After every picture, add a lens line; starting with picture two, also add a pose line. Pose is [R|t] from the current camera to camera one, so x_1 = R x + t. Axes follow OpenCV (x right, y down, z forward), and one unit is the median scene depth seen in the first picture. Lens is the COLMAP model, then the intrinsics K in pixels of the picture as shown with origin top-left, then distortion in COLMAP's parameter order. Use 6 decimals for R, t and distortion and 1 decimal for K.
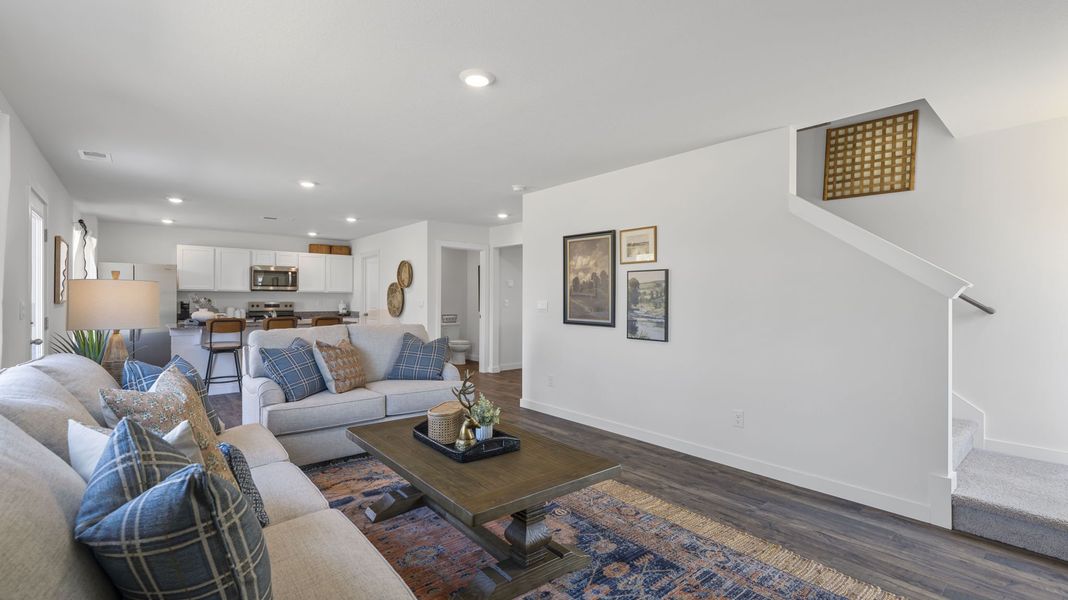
lens RADIAL K [[477.3, 0, 536.7], [0, 477.3, 299.7], [0, 0, 1]] dist [-0.002716, 0.000037]
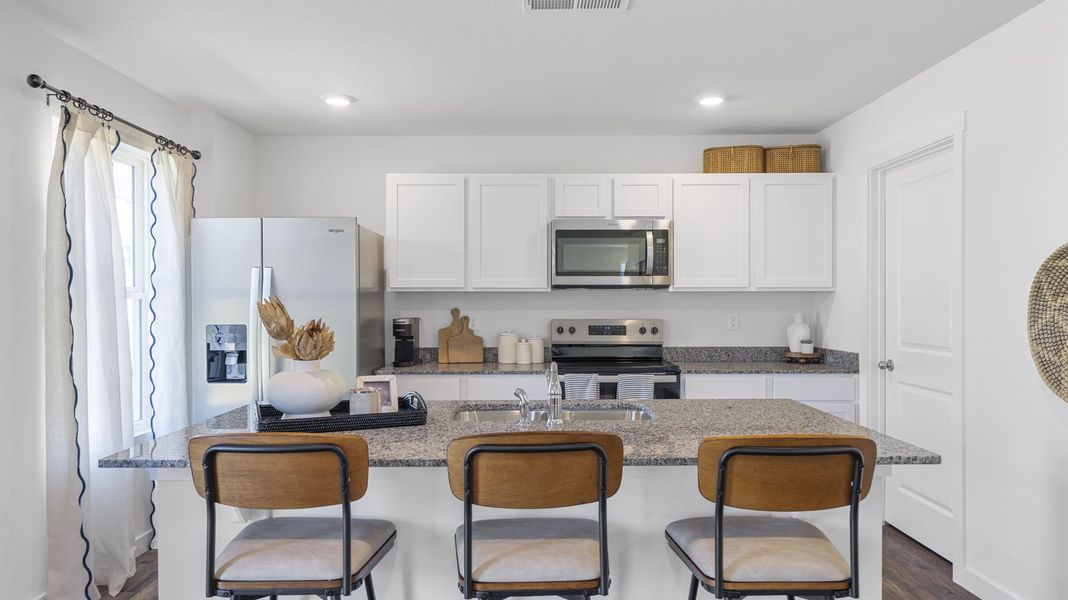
lens RADIAL K [[715.2, 0, 528.6], [0, 715.2, 306.5], [0, 0, 1]] dist [-0.003921, -0.000399]
pose [[0.765480, 0.002462, -0.643455, -0.250829], [0.004807, 0.999943, 0.009546, -0.009957], [0.643442, -0.010400, 0.765424, 0.542464]]
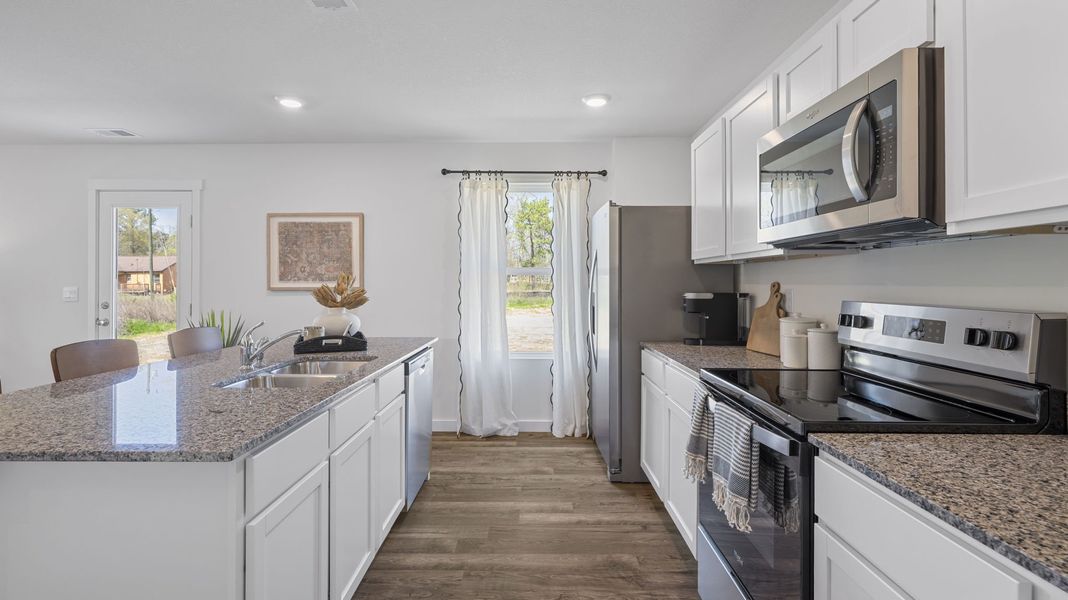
lens RADIAL K [[477.3, 0, 521.0], [0, 477.3, 280.1], [0, 0, 1]] dist [-0.002716, 0.000037]
pose [[-0.656845, -0.006160, -0.754000, -0.332784], [0.001515, 0.999954, -0.009489, -0.002215], [0.754024, -0.007376, -0.656806, 0.988017]]
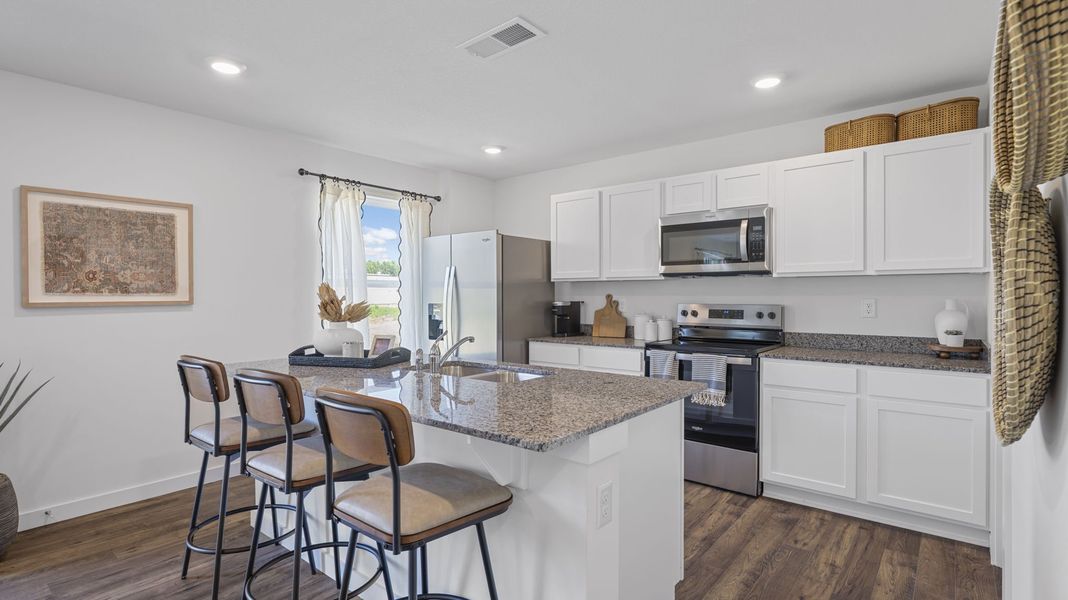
lens RADIAL K [[526.1, 0, 516.9], [0, 526.1, 292.0], [0, 0, 1]] dist [0.001690, 0.000137]
pose [[0.163474, -0.007420, -0.986520, -0.156820], [0.005226, 0.999964, -0.006655, -0.002941], [0.986534, -0.004068, 0.163507, 0.748887]]
